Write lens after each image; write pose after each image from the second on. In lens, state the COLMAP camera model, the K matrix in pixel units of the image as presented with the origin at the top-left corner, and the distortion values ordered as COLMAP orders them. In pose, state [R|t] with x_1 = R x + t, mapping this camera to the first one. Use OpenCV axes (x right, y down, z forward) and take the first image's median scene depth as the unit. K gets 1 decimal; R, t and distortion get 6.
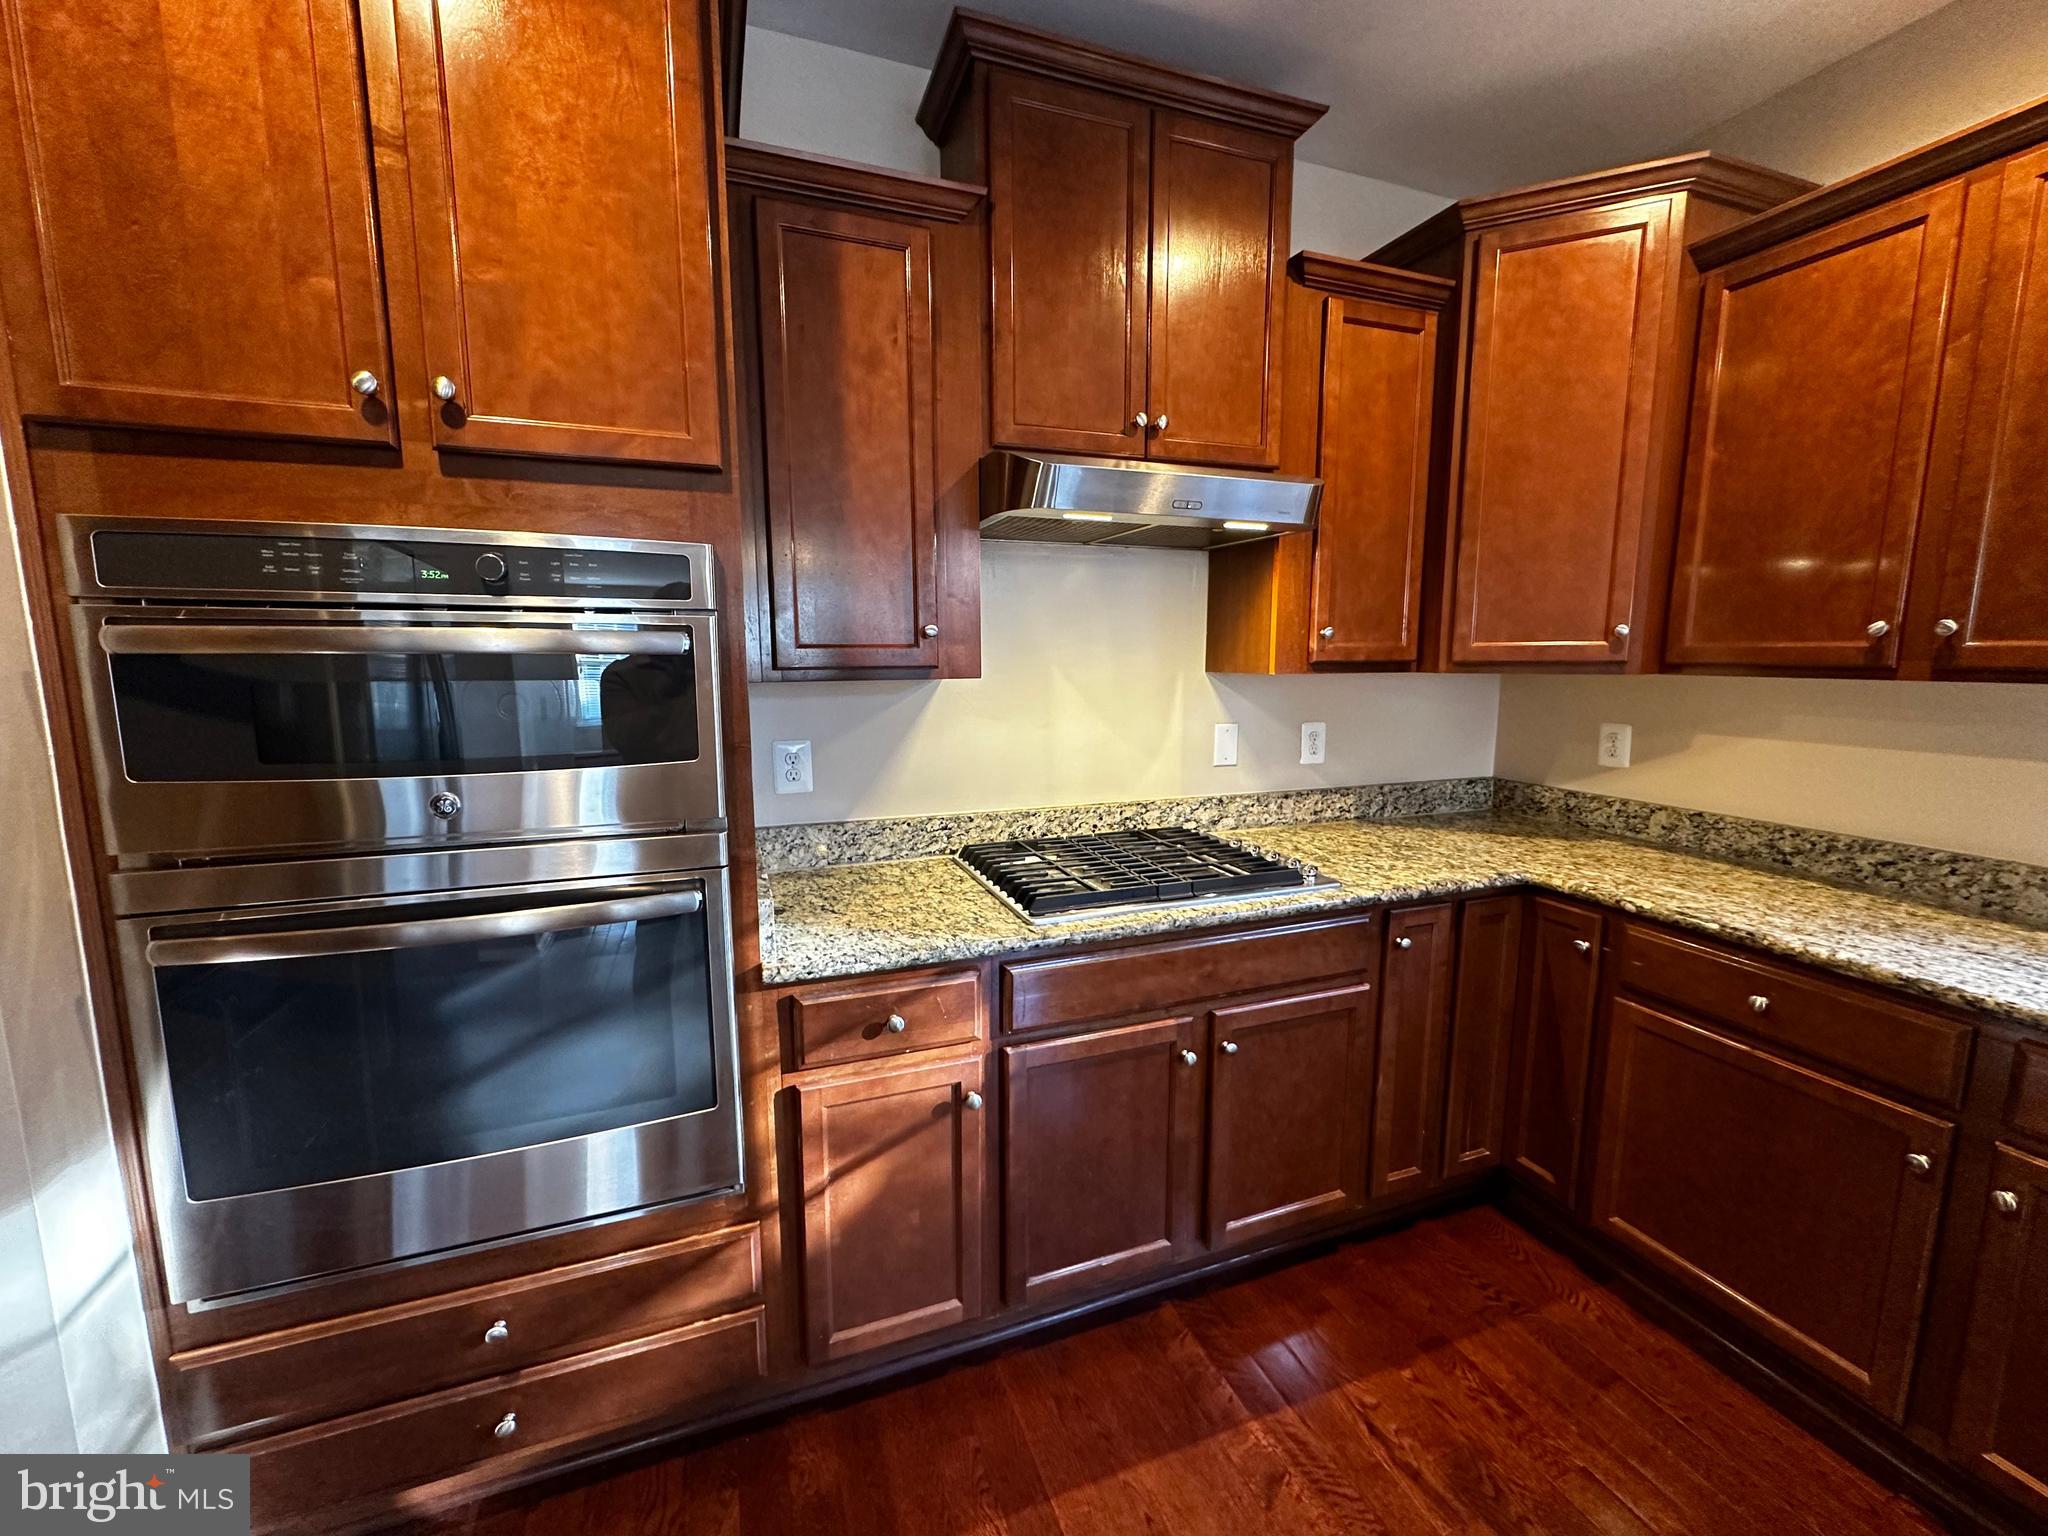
lens RADIAL K [[818.2, 0, 1023.5], [0, 818.2, 766.1], [0, 0, 1]] dist [-0.003966, 0.000662]
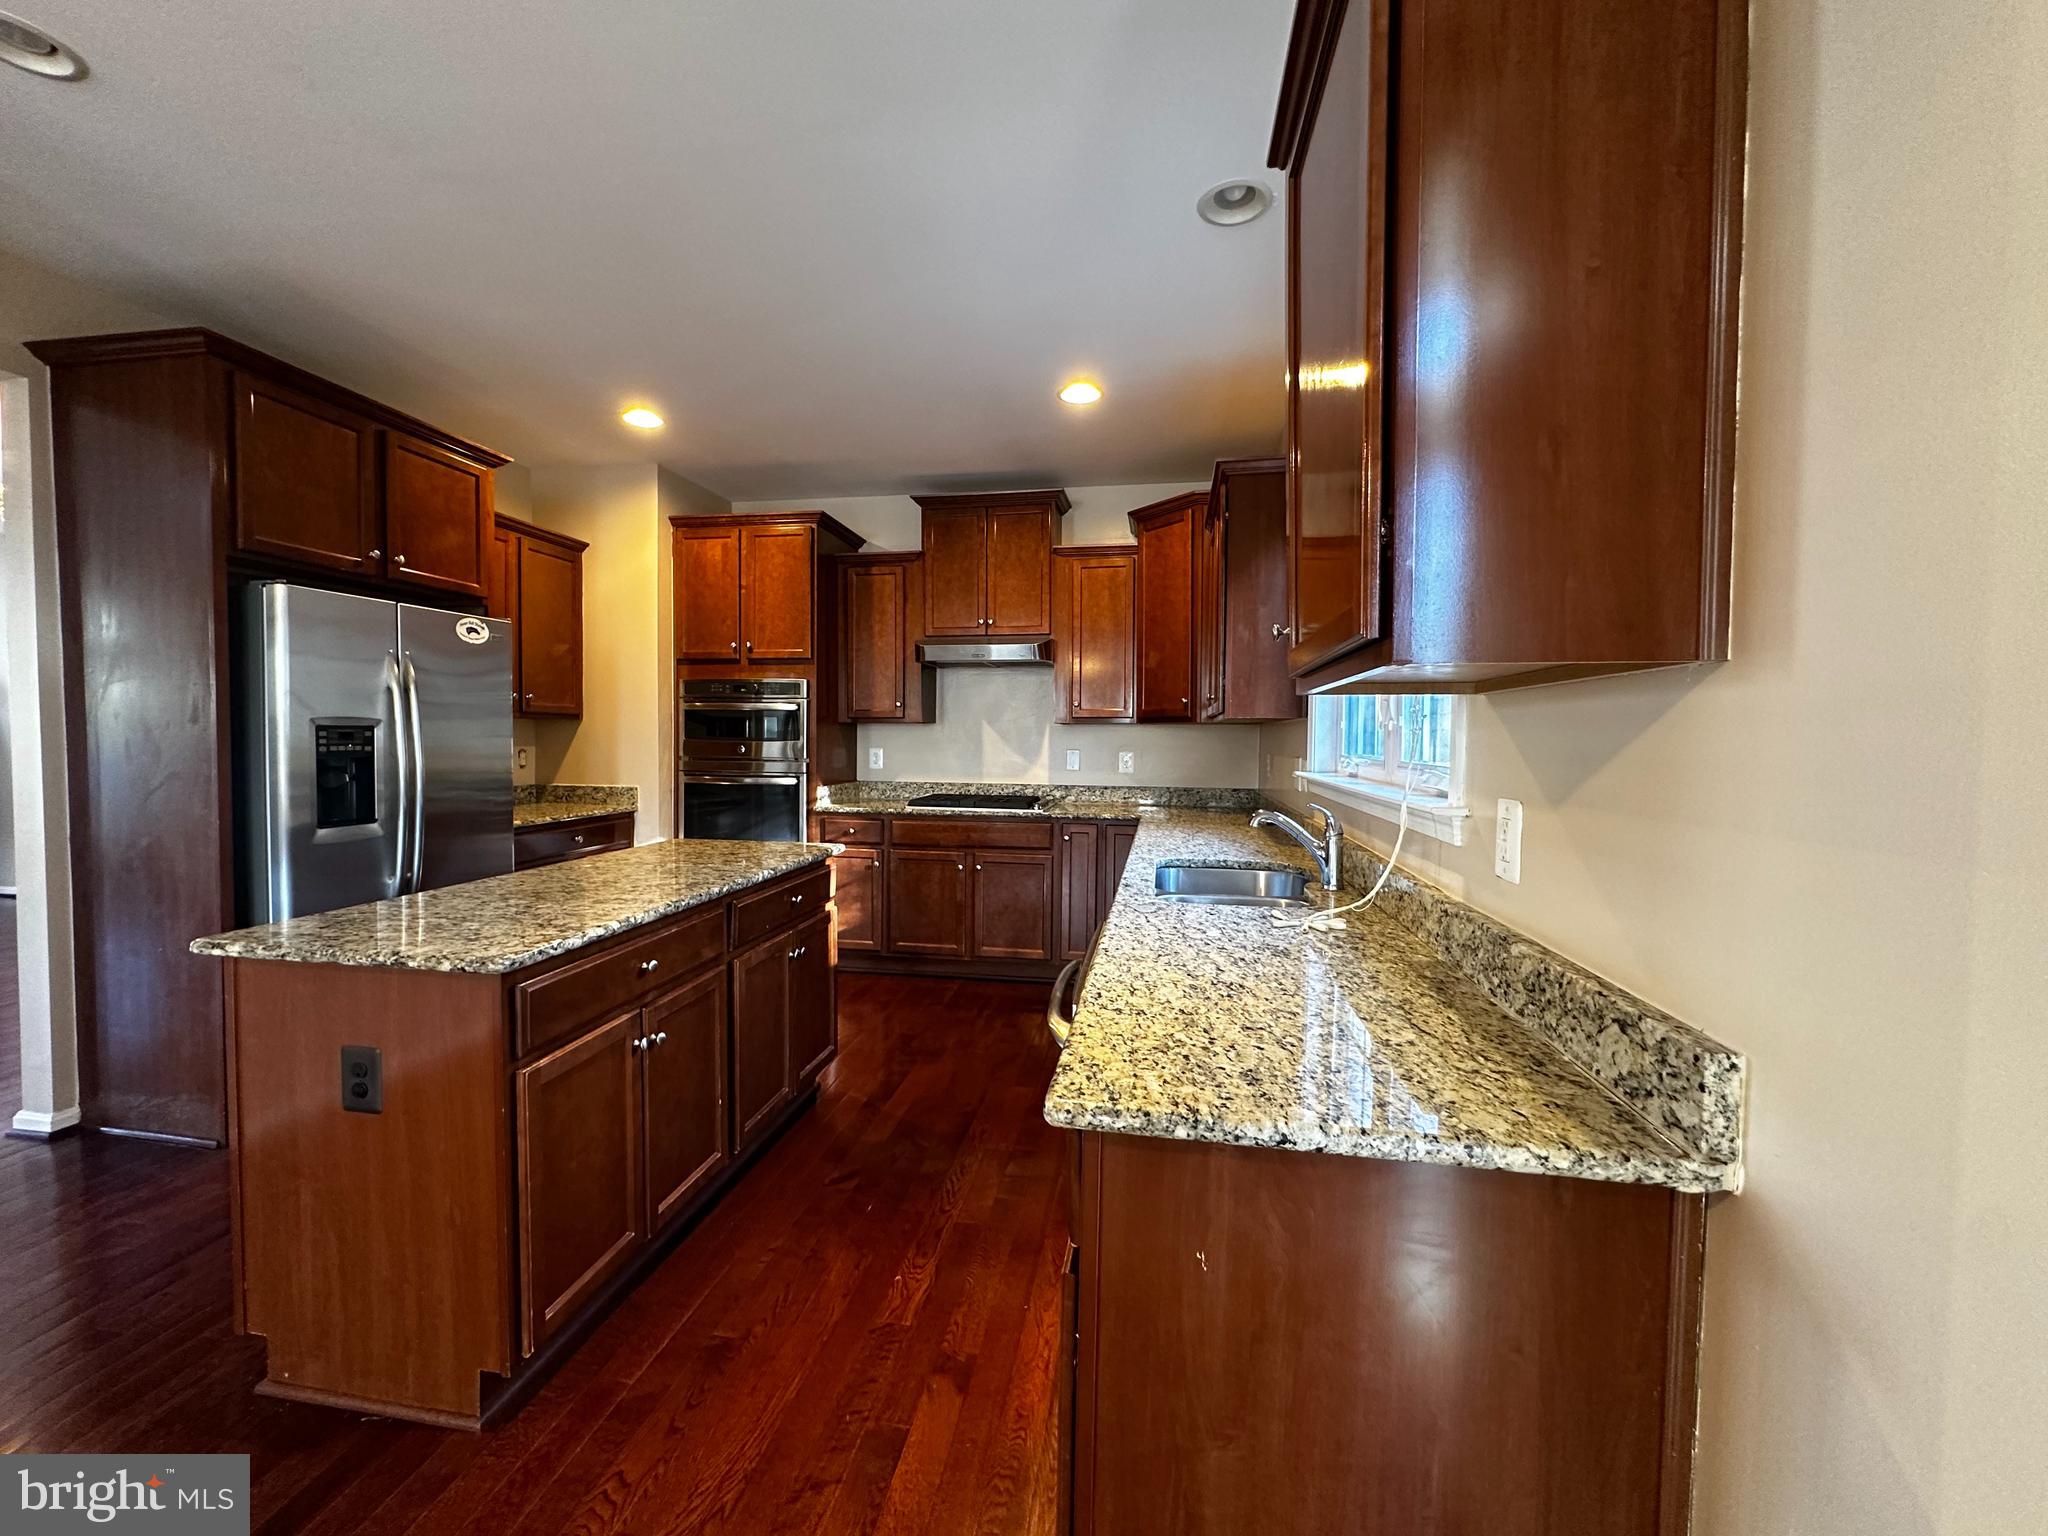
lens RADIAL K [[818.2, 0, 1023.5], [0, 818.2, 766.1], [0, 0, 1]] dist [-0.003966, 0.000662]
pose [[0.865167, 0.025895, -0.500815, 1.604214], [-0.078623, 0.993320, -0.084463, 0.235044], [0.495282, 0.112450, 0.861424, -1.114060]]
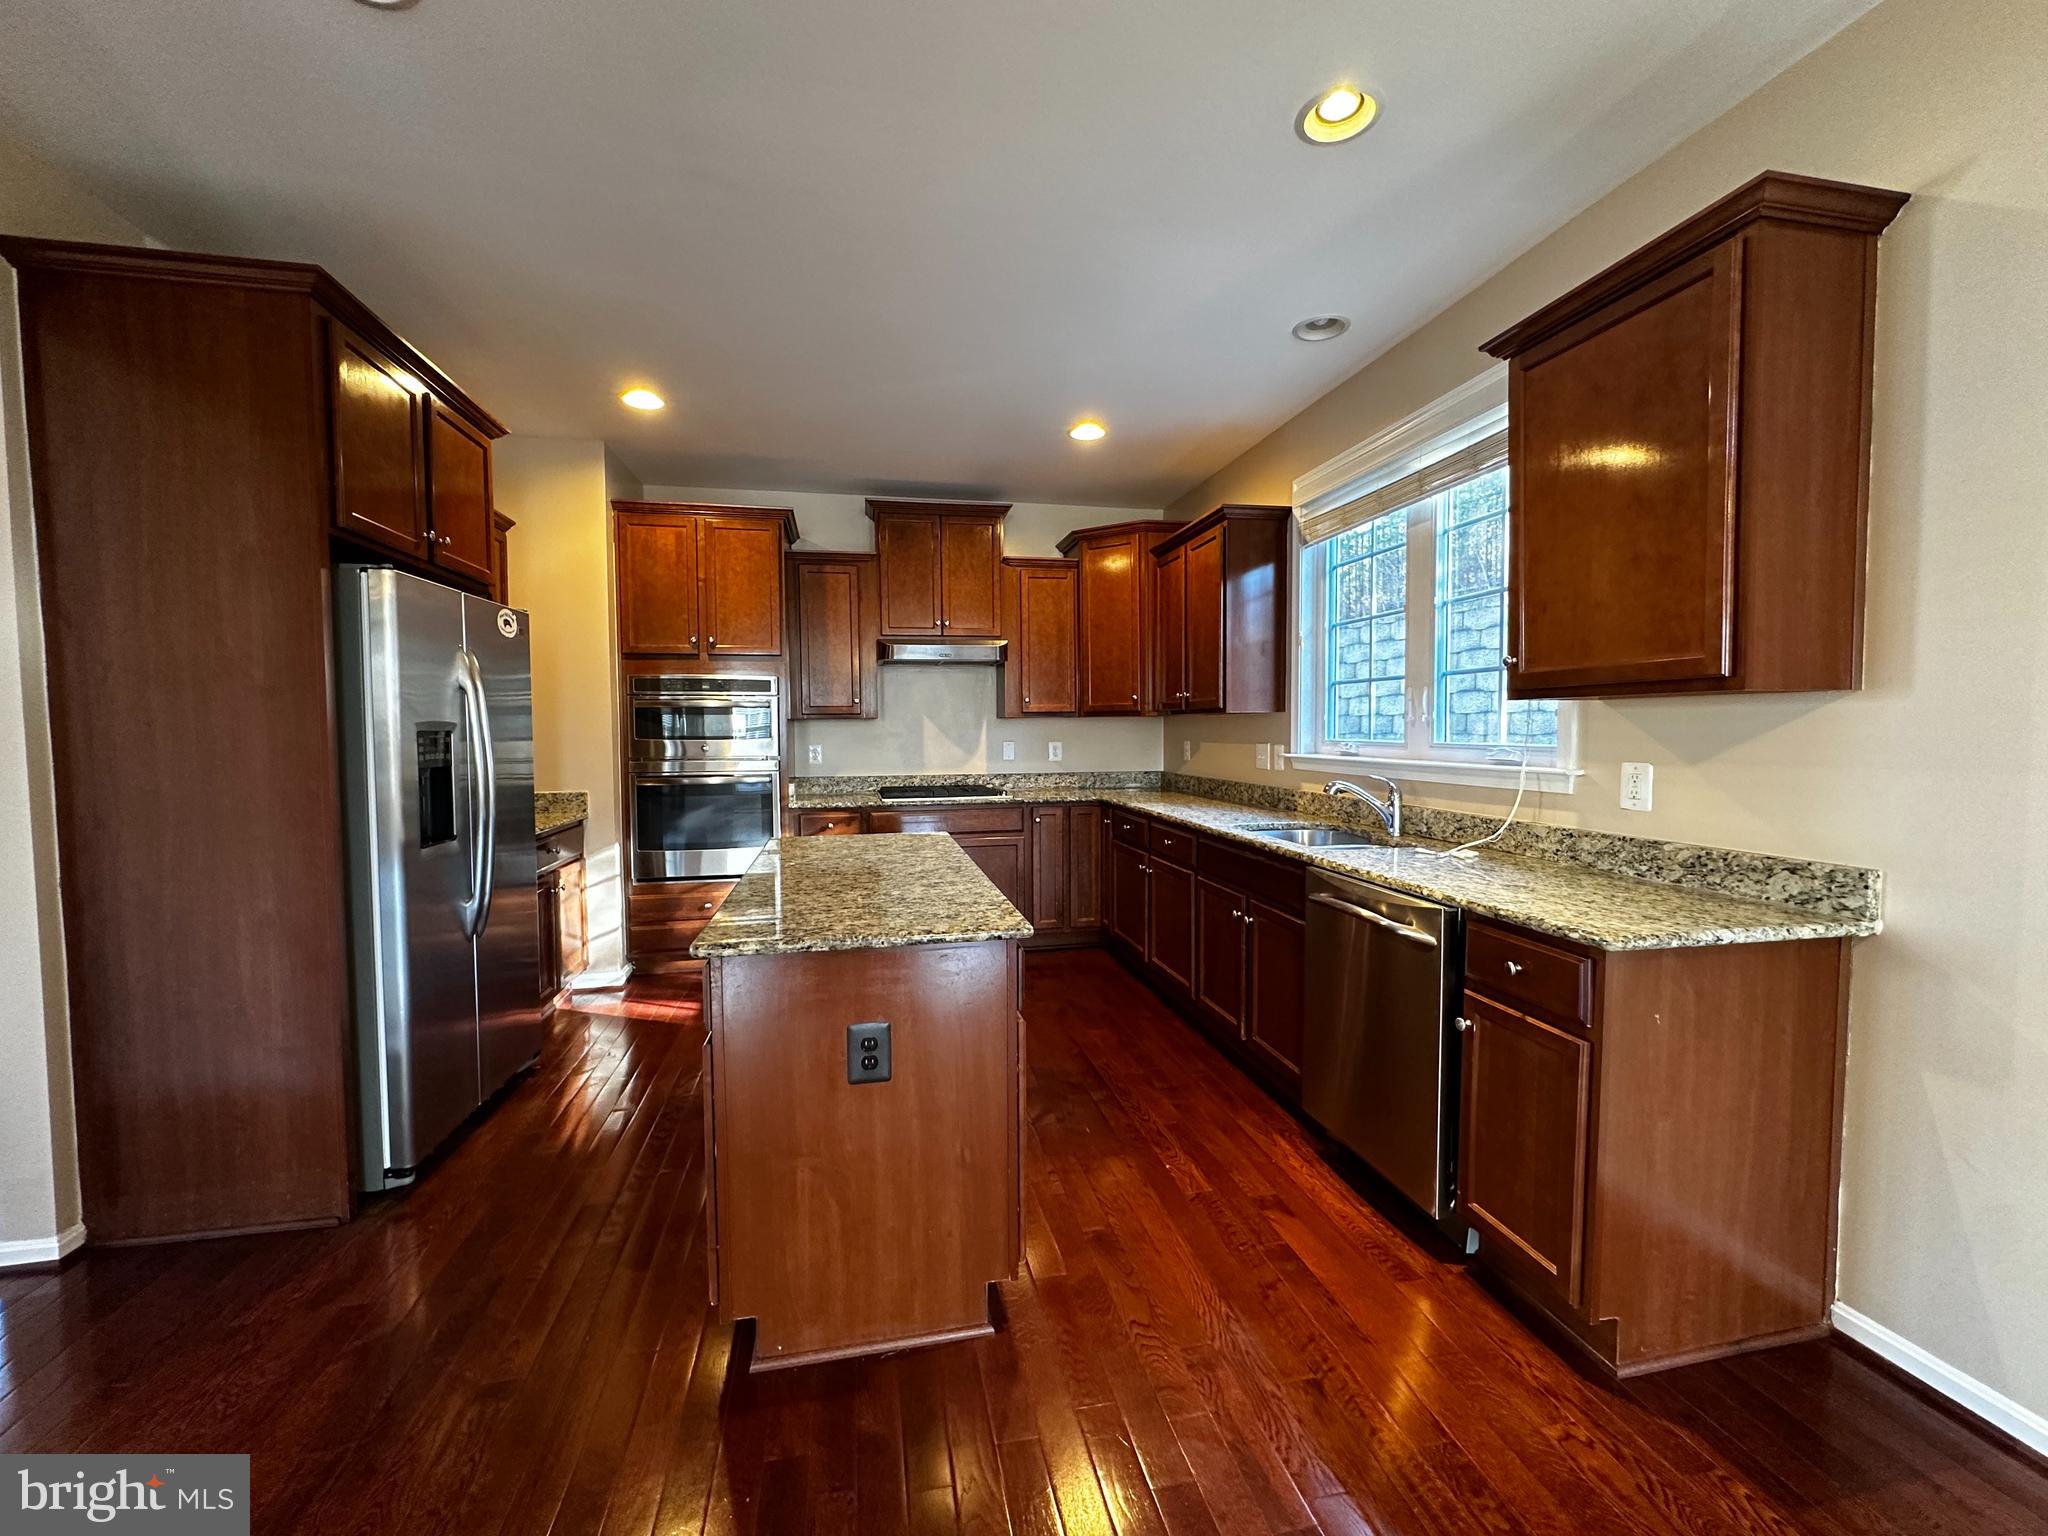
lens RADIAL K [[818.2, 0, 1023.5], [0, 818.2, 766.1], [0, 0, 1]] dist [-0.003966, 0.000662]
pose [[0.988579, -0.000076, -0.150706, 0.865314], [-0.013721, 0.995801, -0.090507, 0.300577], [0.150080, 0.091541, 0.984427, -1.640520]]
